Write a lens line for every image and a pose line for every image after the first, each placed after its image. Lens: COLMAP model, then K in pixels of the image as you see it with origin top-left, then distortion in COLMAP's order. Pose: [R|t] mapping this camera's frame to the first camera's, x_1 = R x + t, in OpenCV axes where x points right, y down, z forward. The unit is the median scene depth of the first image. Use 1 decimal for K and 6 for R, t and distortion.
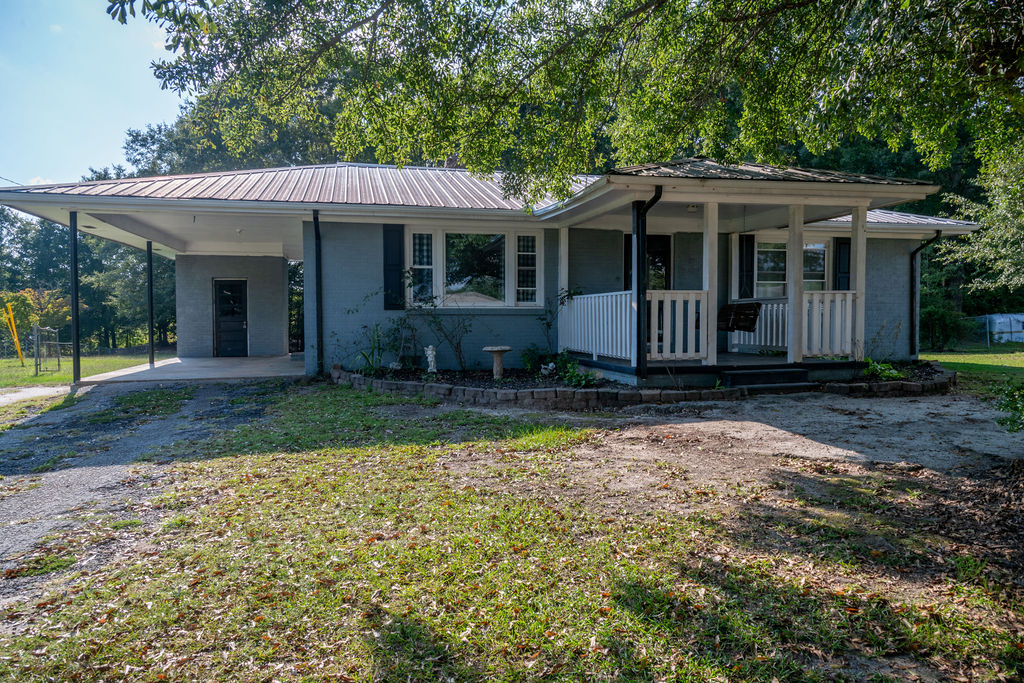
lens RADIAL K [[706.4, 0, 508.6], [0, 706.4, 343.9], [0, 0, 1]] dist [-0.014149, 0.009506]
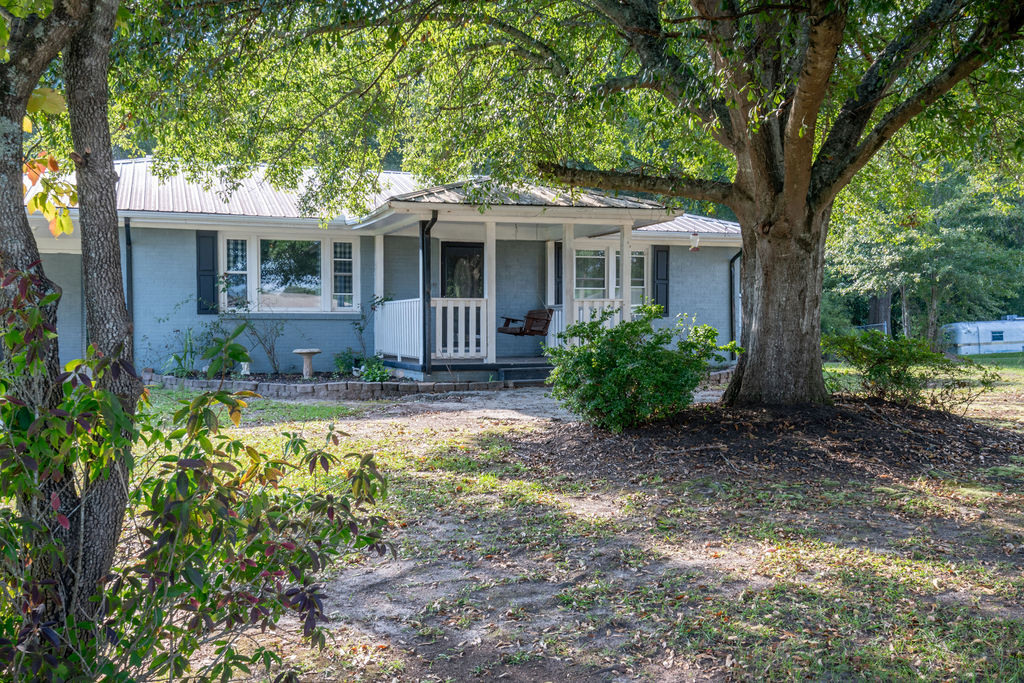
lens RADIAL K [[991.9, 0, 513.4], [0, 991.9, 345.4], [0, 0, 1]] dist [0.062309, 0.000000]
pose [[0.992757, -0.001020, 0.120135, 0.101465], [0.003300, 0.999818, -0.018774, 0.024601], [-0.120094, 0.019035, 0.992580, -0.472938]]
